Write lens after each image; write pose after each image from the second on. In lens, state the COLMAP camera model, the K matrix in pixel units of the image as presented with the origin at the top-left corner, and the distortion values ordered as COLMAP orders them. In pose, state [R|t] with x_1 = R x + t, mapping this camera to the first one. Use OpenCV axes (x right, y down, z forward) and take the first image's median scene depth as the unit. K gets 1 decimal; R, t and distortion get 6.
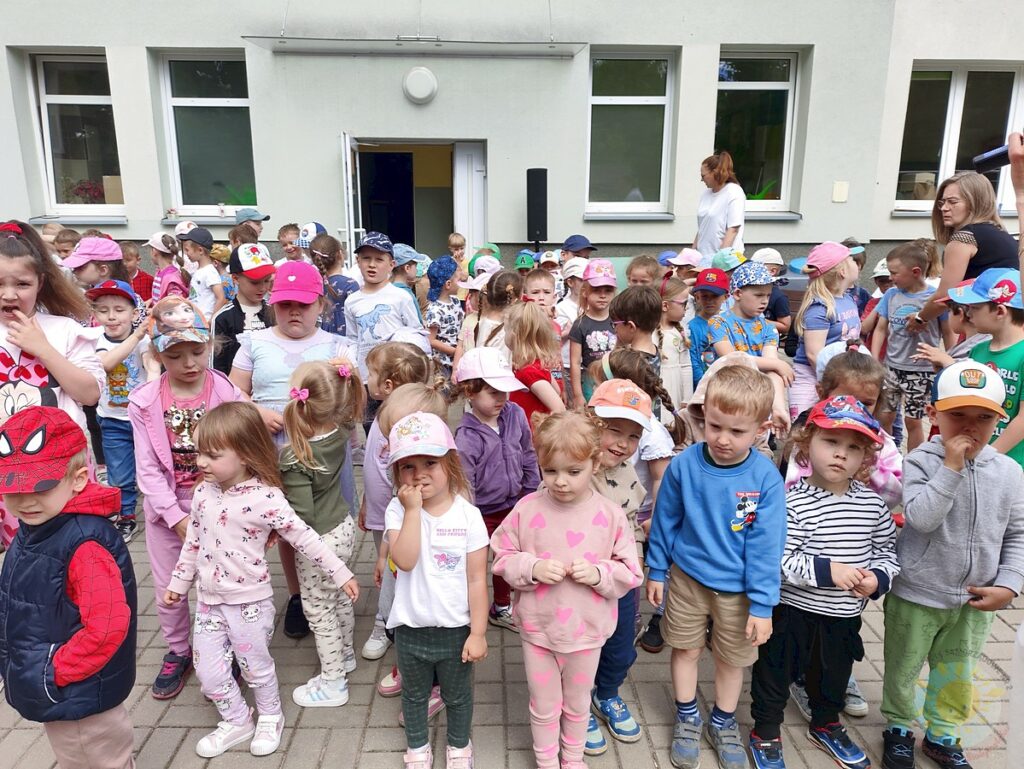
lens RADIAL K [[739.9, 0, 512.0], [0, 739.9, 384.5], [0, 0, 1]] dist [0.060320, -0.079913]
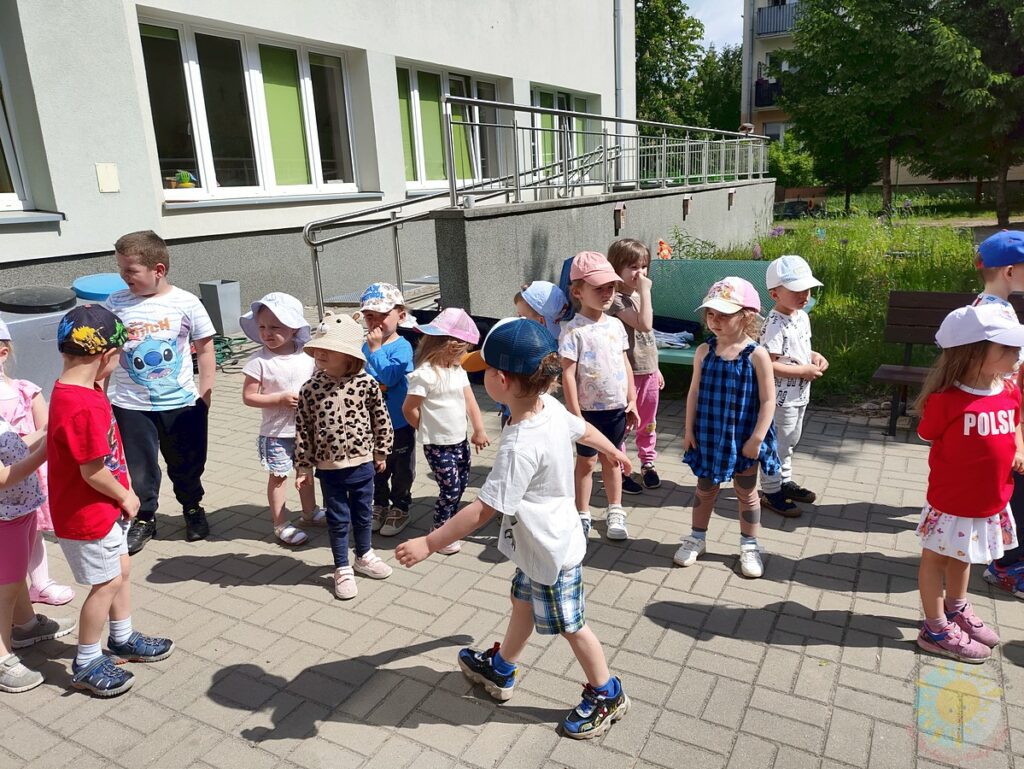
lens RADIAL K [[739.9, 0, 512.0], [0, 739.9, 384.5], [0, 0, 1]] dist [0.060320, -0.079913]
pose [[0.524212, -0.249878, 0.814103, 0.013632], [0.250214, 0.958980, 0.133229, -0.072857], [-0.813999, 0.133860, 0.565231, 0.329921]]
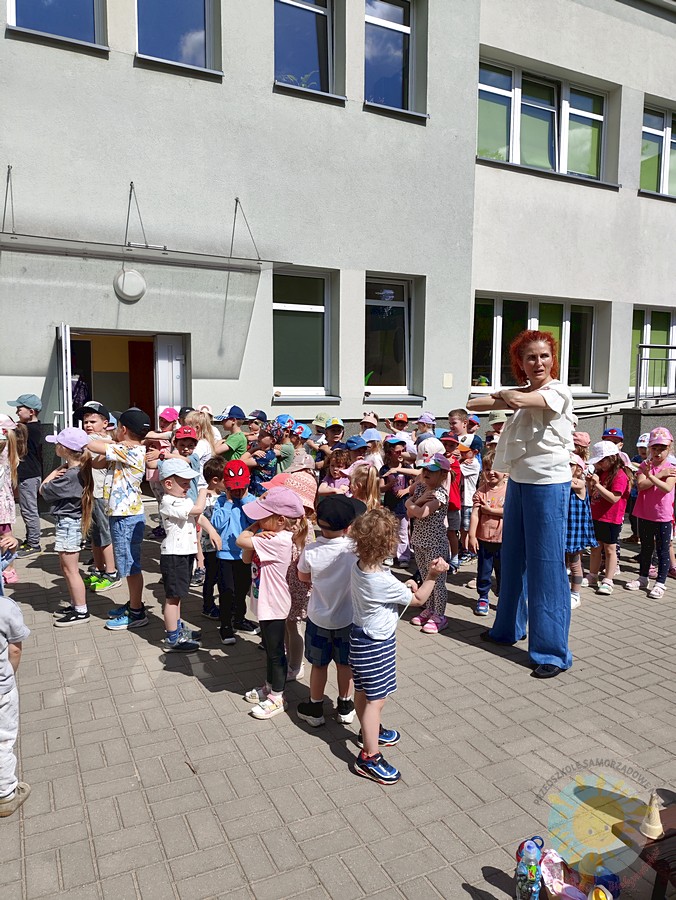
lens RADIAL K [[650.3, 0, 338.0], [0, 650.3, 450.0], [0, 0, 1]] dist [0.060320, -0.079913]
pose [[0.911985, -0.037749, 0.408483, -0.243410], [0.094005, 0.988491, -0.118528, -0.012472], [-0.399308, 0.146495, 0.905037, 0.027449]]
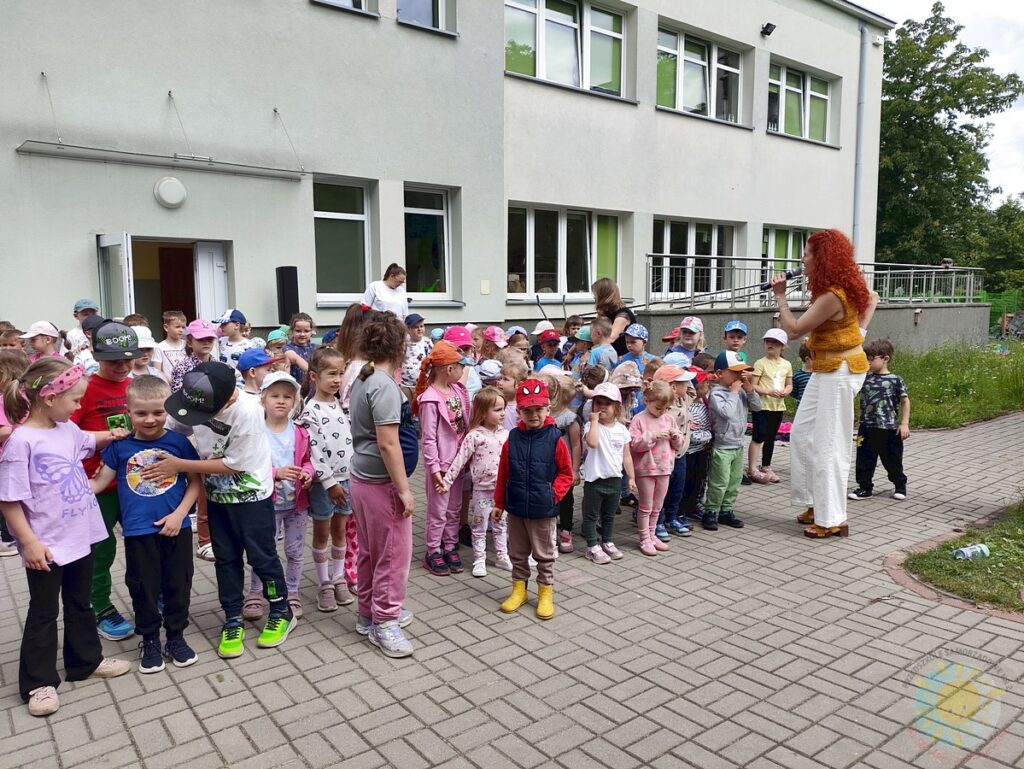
lens RADIAL K [[739.9, 0, 512.0], [0, 739.9, 384.5], [0, 0, 1]] dist [0.060320, -0.079913]
pose [[0.810405, -0.074672, 0.581092, -0.372564], [0.144722, 0.986622, -0.075050, 0.040798], [-0.567714, 0.144918, 0.810370, -0.155231]]
